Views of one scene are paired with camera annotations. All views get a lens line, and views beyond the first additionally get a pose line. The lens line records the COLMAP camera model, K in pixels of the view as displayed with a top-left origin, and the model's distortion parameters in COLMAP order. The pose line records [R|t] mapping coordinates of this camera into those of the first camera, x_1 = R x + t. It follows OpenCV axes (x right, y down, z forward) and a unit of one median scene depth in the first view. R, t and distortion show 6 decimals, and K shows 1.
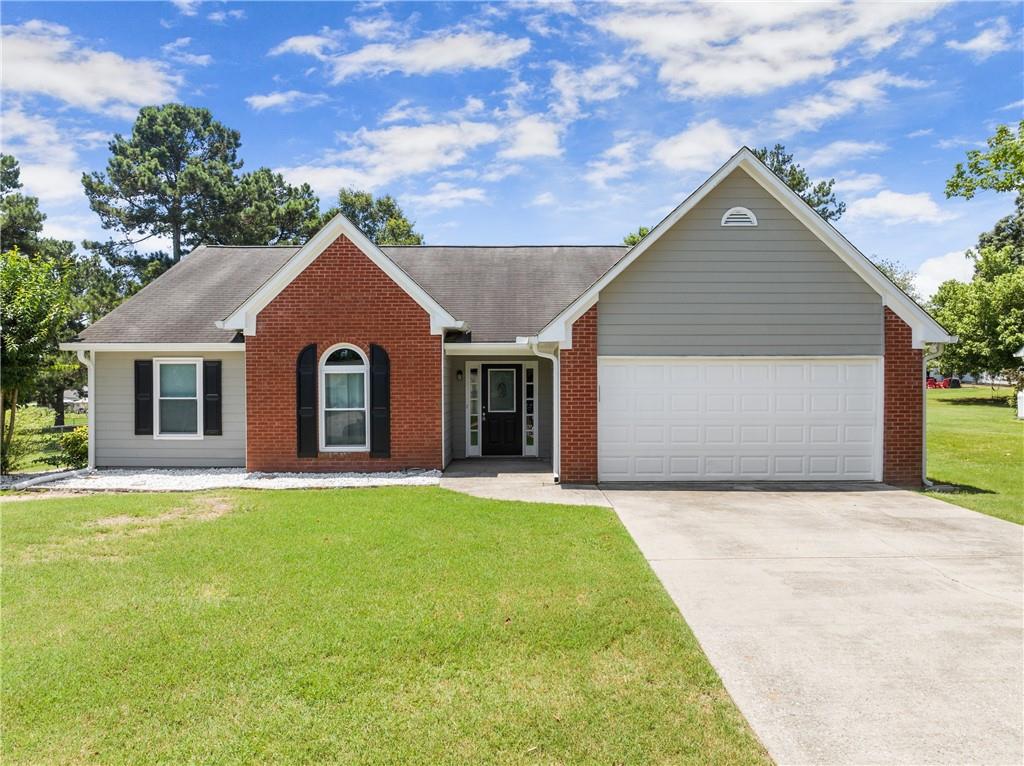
lens RADIAL K [[720.2, 0, 518.6], [0, 720.2, 376.7], [0, 0, 1]] dist [-0.028396, -0.011660]
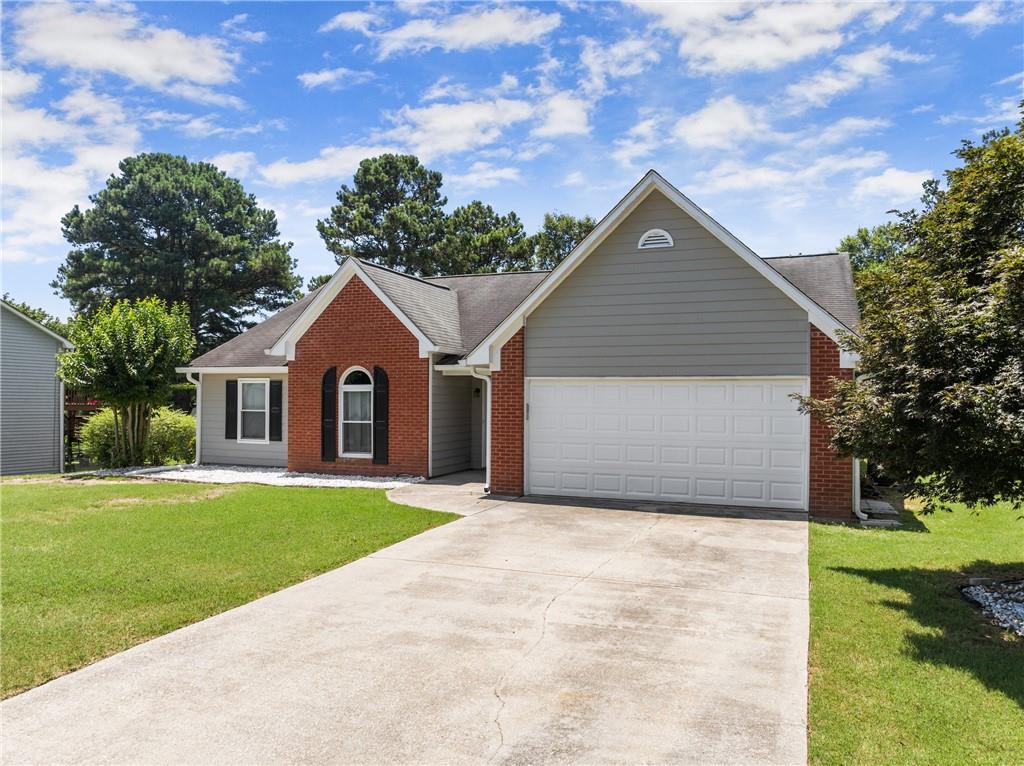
lens RADIAL K [[720.2, 0, 533.2], [0, 720.2, 376.3], [0, 0, 1]] dist [-0.028396, -0.011660]
pose [[0.934044, -0.003144, -0.357145, 0.451407], [-0.003108, 0.999852, -0.016930, -0.010362], [0.357145, 0.016924, 0.933895, -0.000182]]
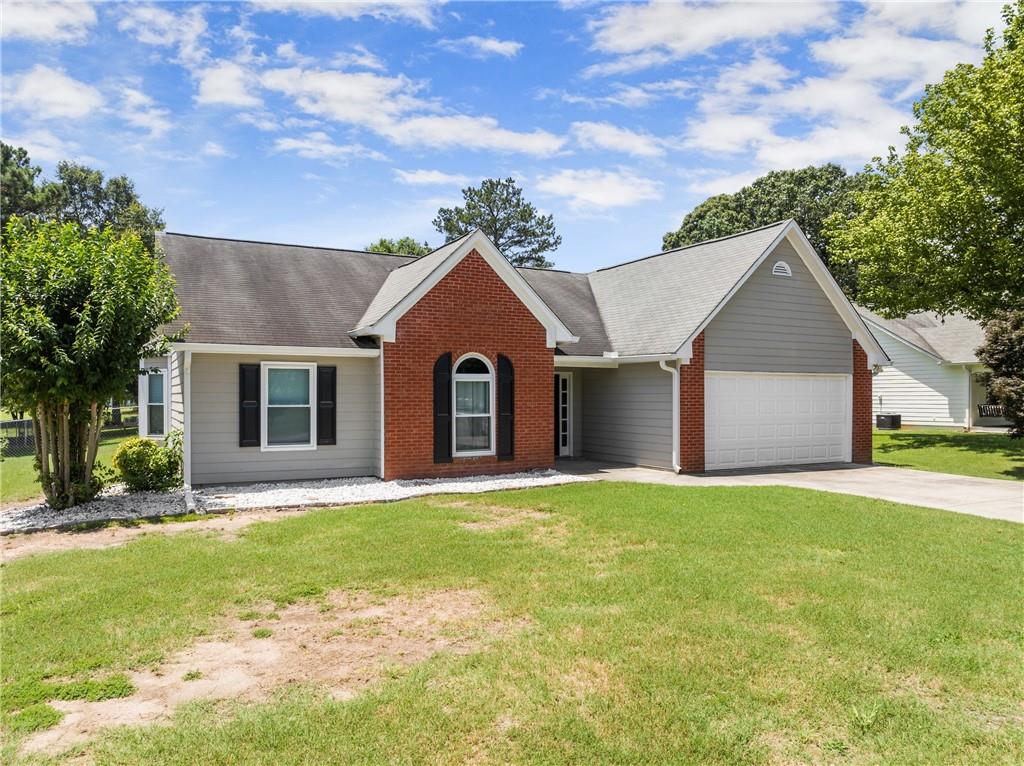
lens RADIAL K [[720.2, 0, 501.1], [0, 720.2, 388.0], [0, 0, 1]] dist [-0.028396, -0.011660]
pose [[0.883388, 0.007815, 0.468576, -0.699476], [-0.010049, 0.999947, 0.002267, 0.002255], [-0.468534, -0.006711, 0.883420, 0.054401]]
